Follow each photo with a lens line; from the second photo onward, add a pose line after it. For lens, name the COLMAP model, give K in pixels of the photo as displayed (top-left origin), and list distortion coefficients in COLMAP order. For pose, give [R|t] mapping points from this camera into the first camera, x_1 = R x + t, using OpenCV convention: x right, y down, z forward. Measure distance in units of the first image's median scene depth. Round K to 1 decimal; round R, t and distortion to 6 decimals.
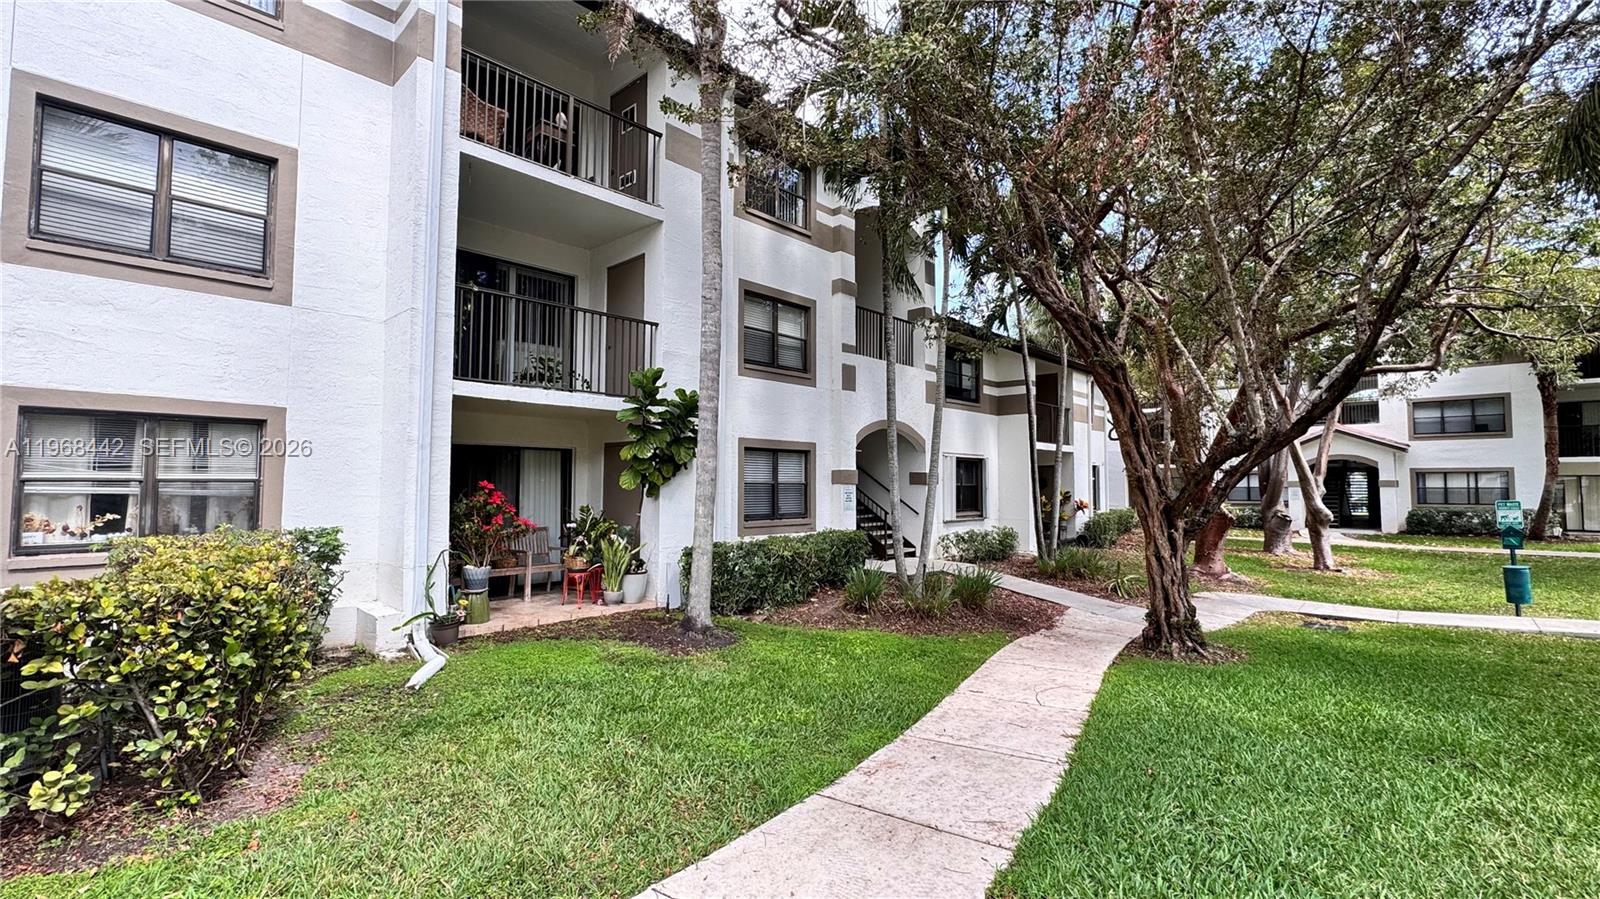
lens RADIAL K [[706.3, 0, 800.0], [0, 706.3, 449.5], [0, 0, 1]] dist [0.000113, -0.000771]
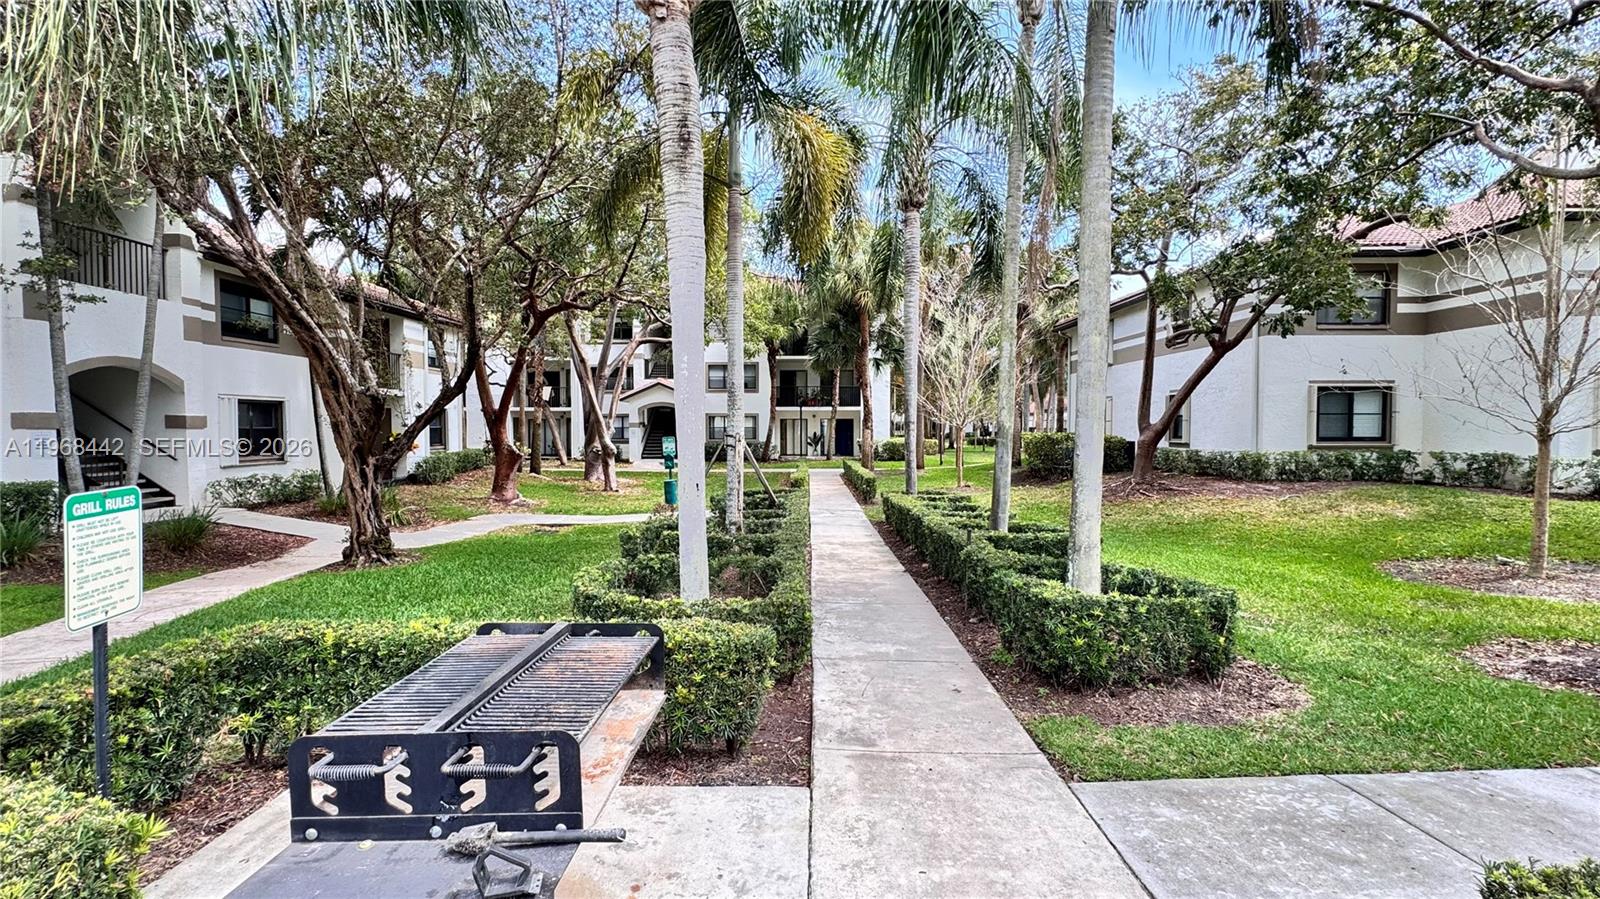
lens RADIAL K [[698.5, 0, 800.0], [0, 698.5, 449.5], [0, 0, 1]] dist [0.001058, 0.000168]
pose [[0.738462, -0.027162, 0.673748, 0.151638], [-0.030581, 0.996811, 0.073705, -0.014778], [-0.673601, -0.075032, 0.735276, -0.220505]]
